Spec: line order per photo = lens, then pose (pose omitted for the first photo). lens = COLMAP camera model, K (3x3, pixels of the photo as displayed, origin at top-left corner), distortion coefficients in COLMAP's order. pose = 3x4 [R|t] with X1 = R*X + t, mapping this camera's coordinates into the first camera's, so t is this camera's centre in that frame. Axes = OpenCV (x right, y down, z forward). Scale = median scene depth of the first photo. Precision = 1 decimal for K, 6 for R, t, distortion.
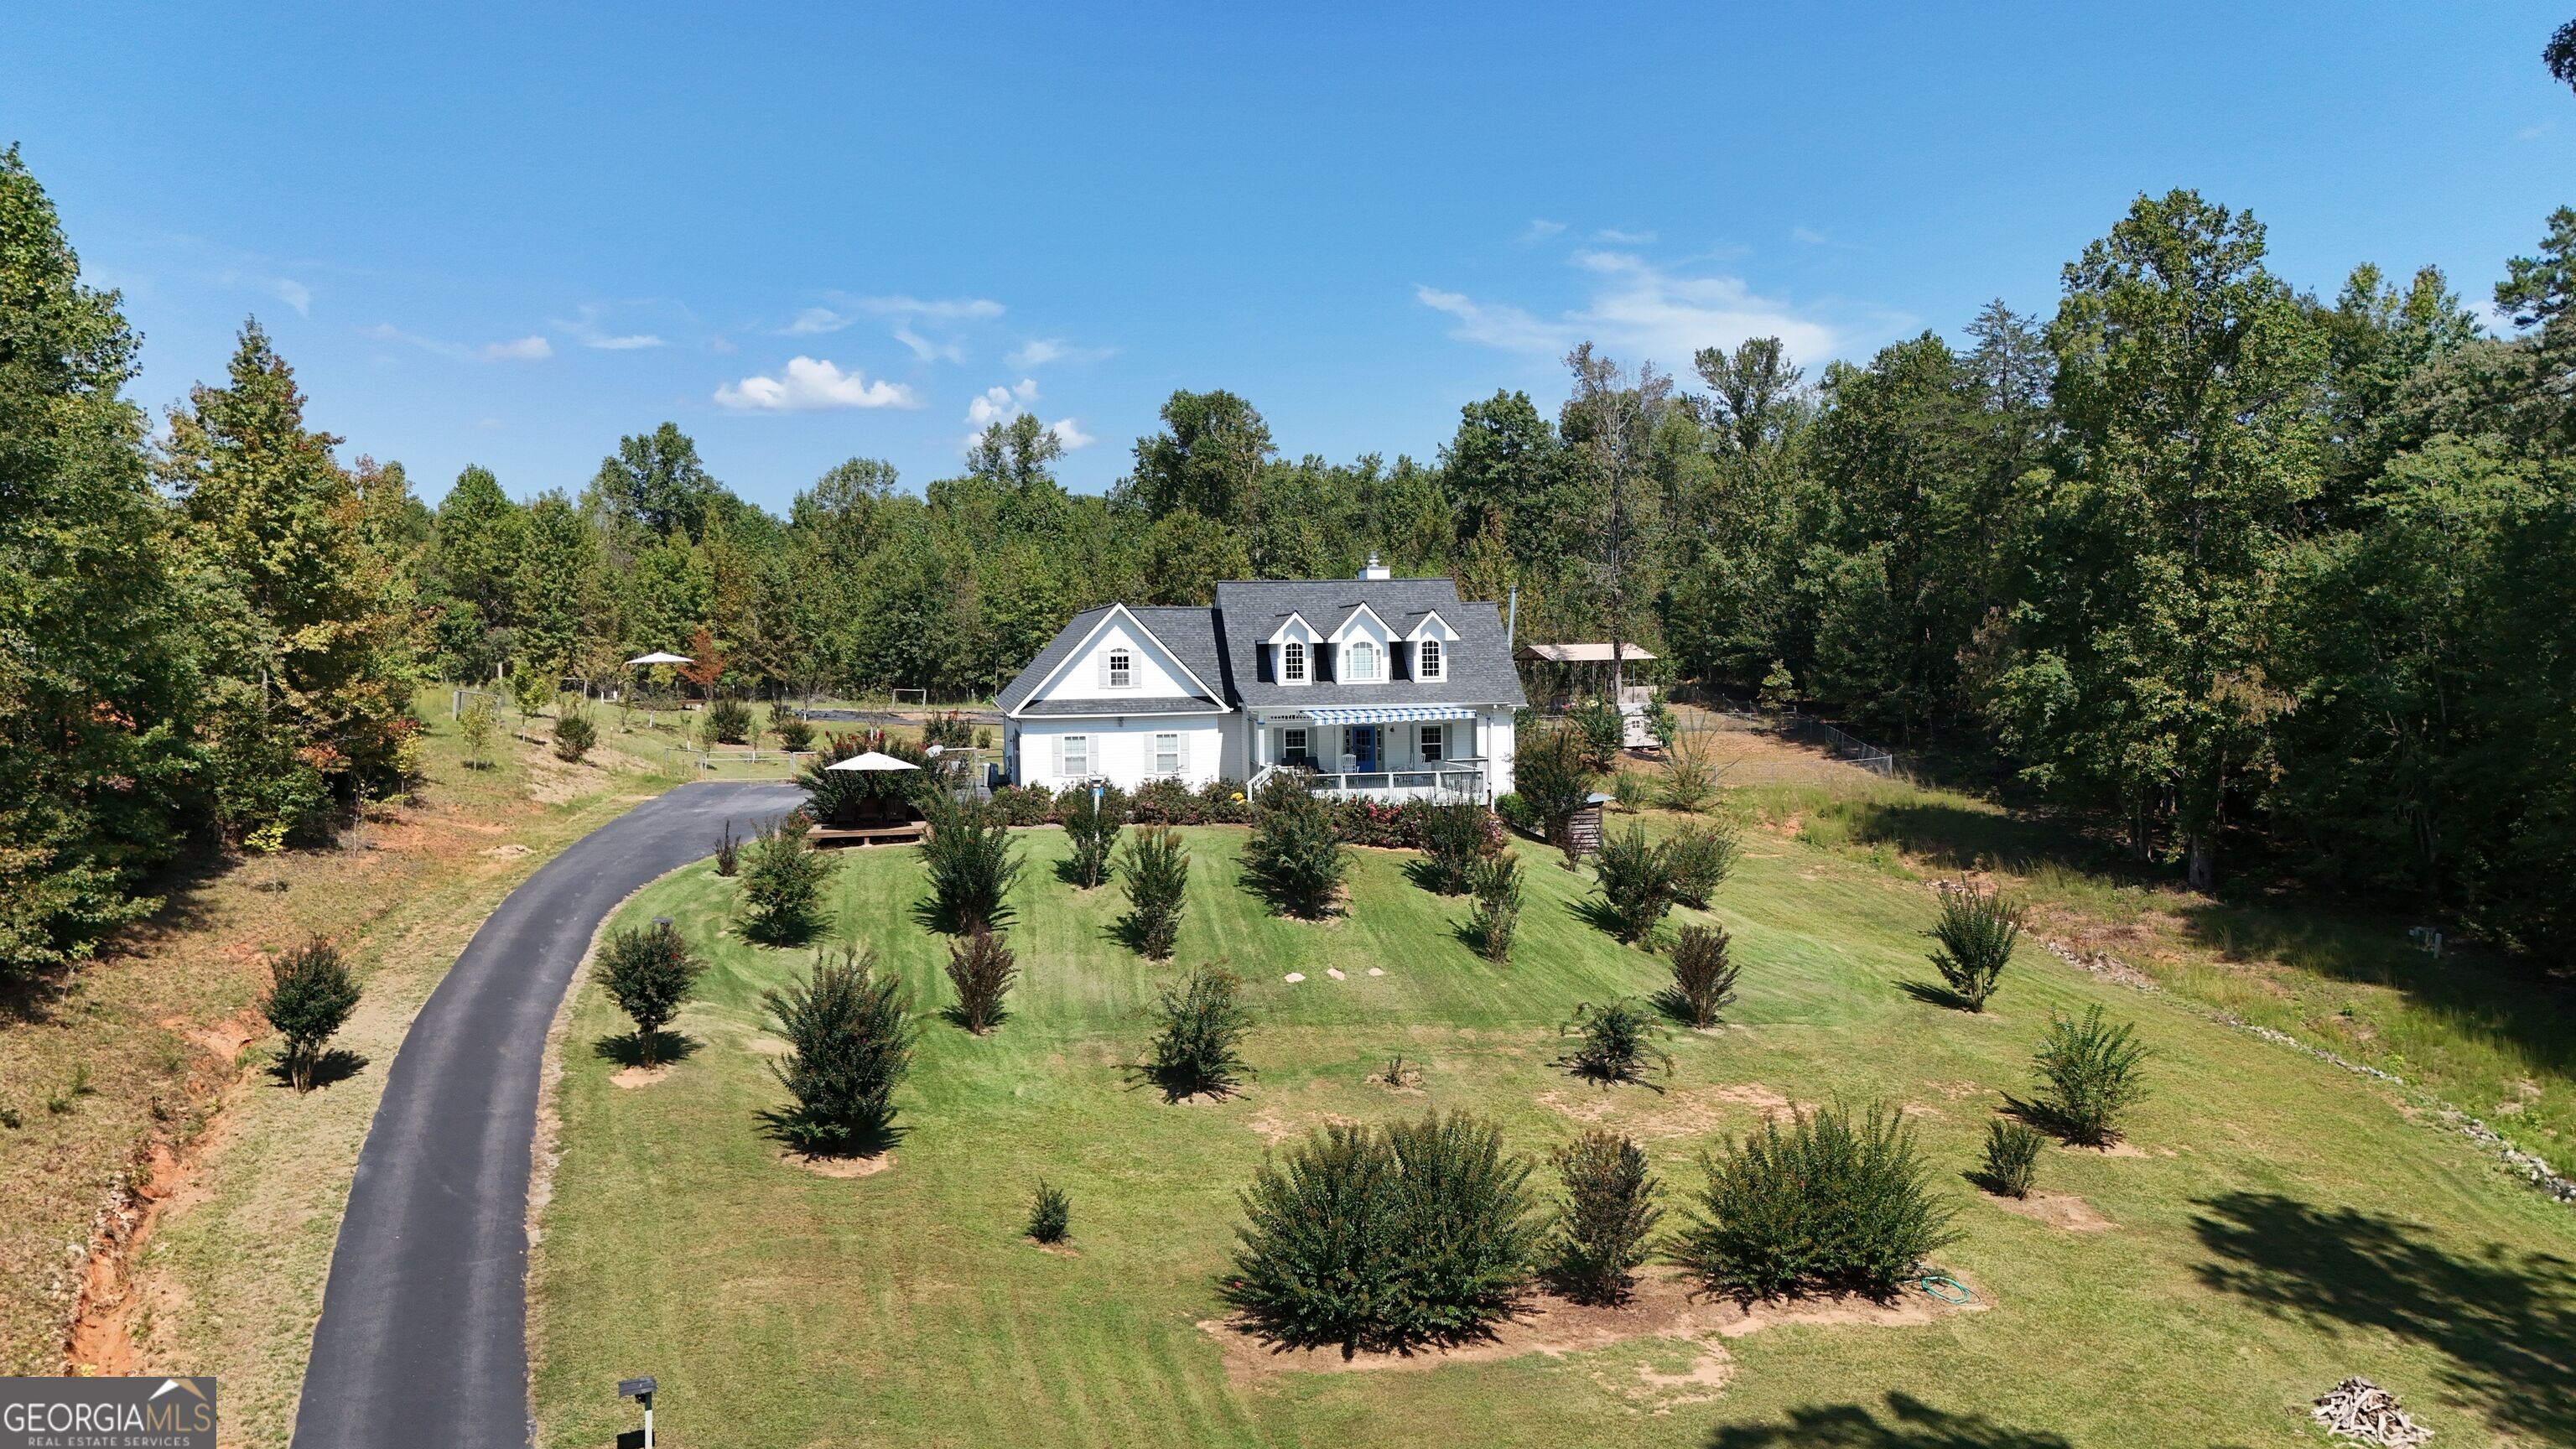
lens RADIAL K [[1890.8, 0, 1280.1], [0, 1890.8, 724.0], [0, 0, 1]] dist [0.038179, -0.043658]
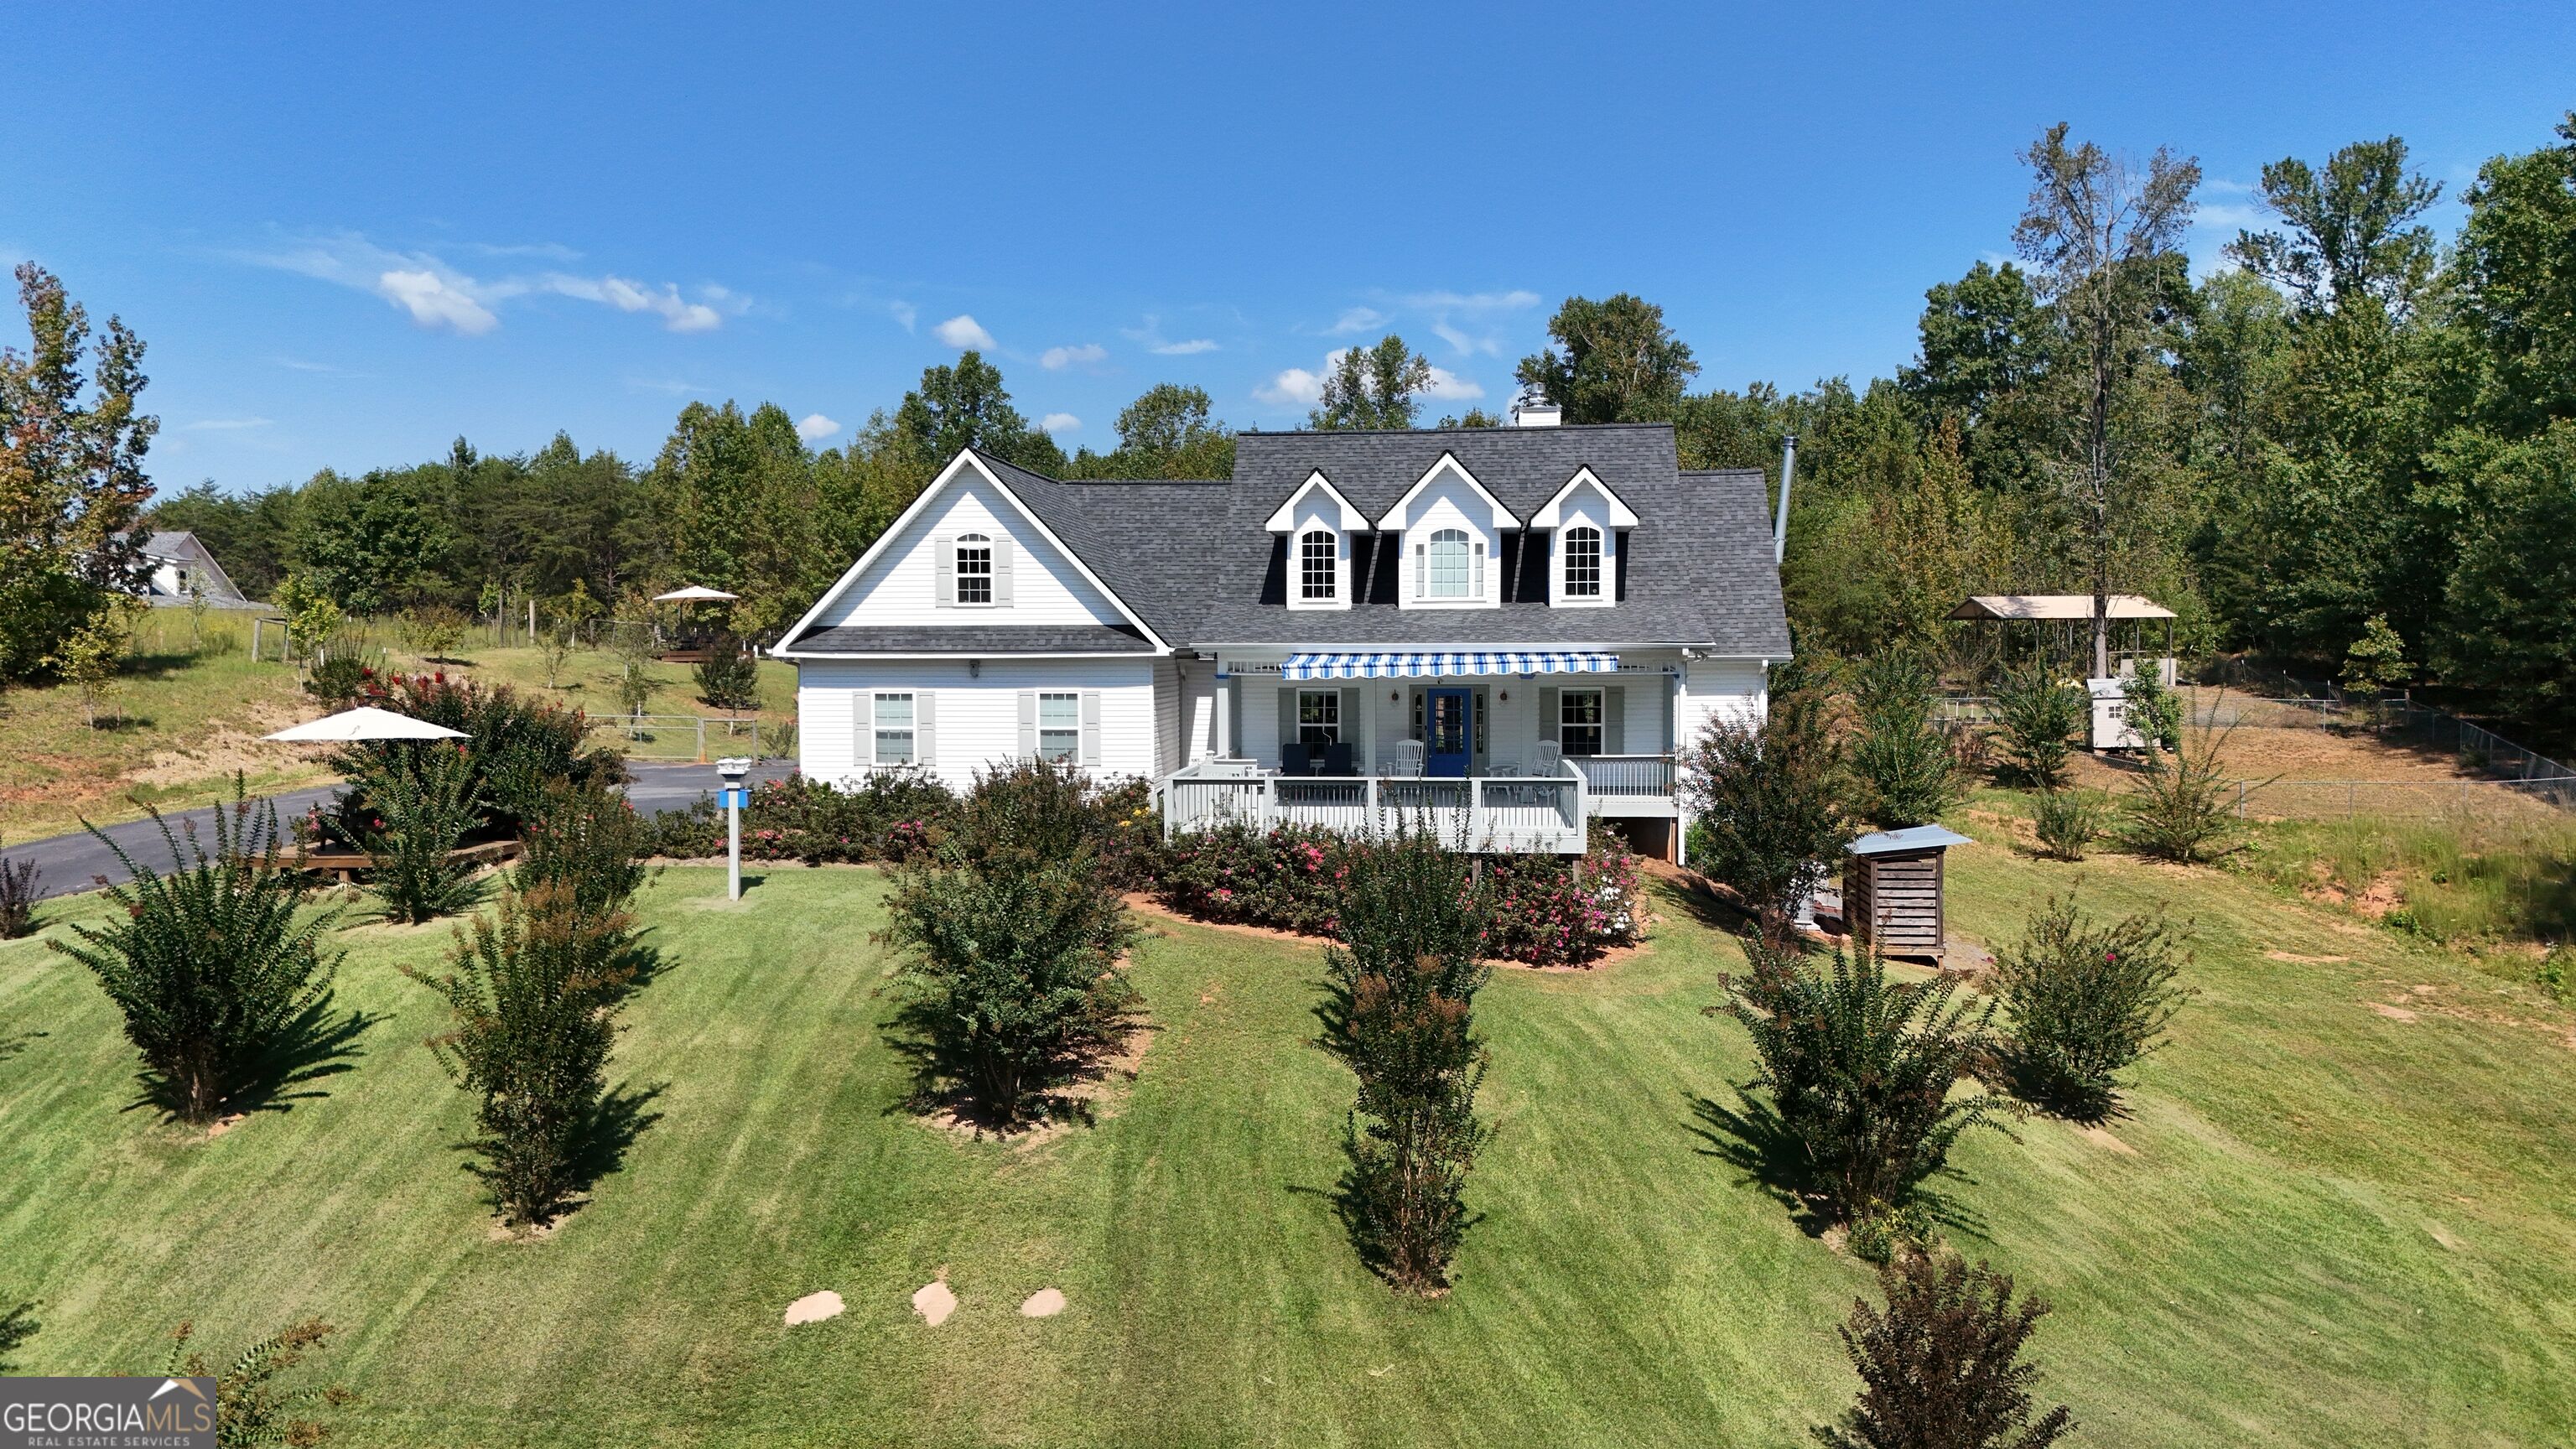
lens RADIAL K [[1890.8, 0, 1273.9], [0, 1890.8, 723.0], [0, 0, 1]] dist [0.038179, -0.043658]
pose [[0.959205, 0.023039, -0.281773, 0.098579], [-0.022101, 0.999735, 0.006507, 0.005789], [0.281848, -0.000014, 0.959459, 0.318968]]
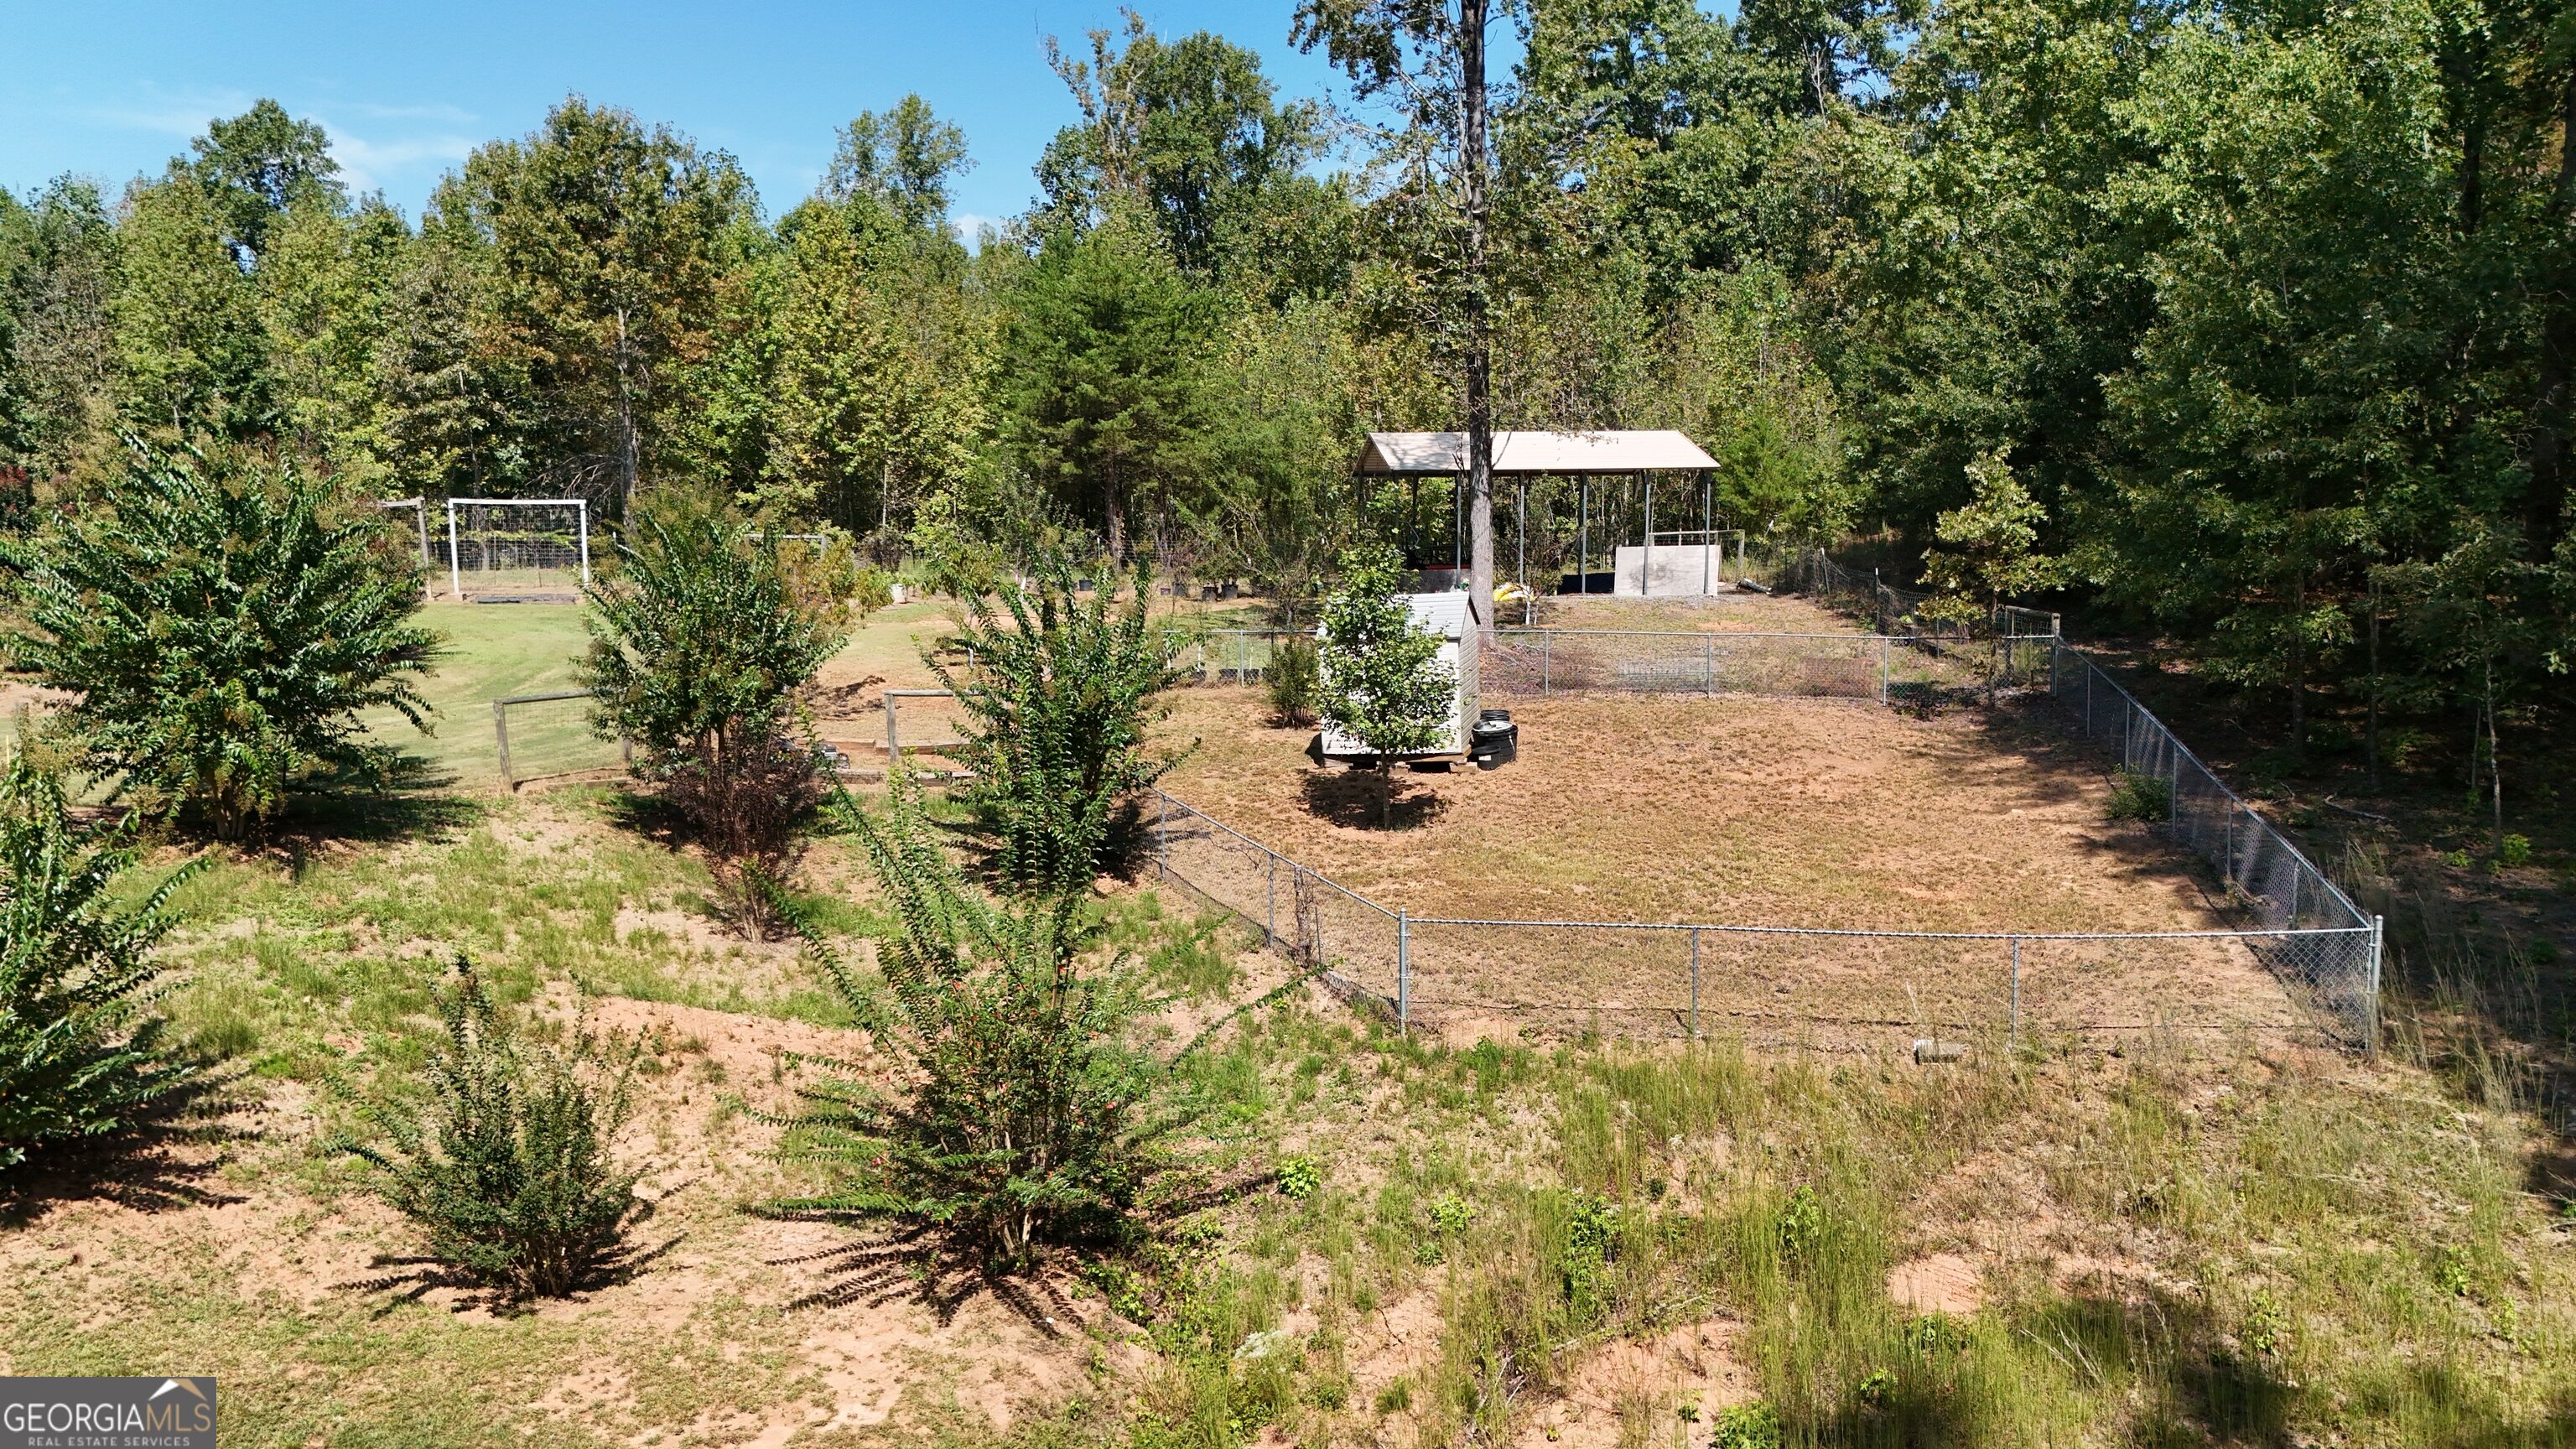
lens RADIAL K [[1890.8, 0, 1292.0], [0, 1890.8, 736.0], [0, 0, 1]] dist [0.038179, -0.043658]
pose [[0.970579, 0.036480, -0.238001, 0.243486], [-0.019068, 0.996997, 0.075054, -0.011146], [0.240025, -0.068307, 0.968361, 0.739120]]
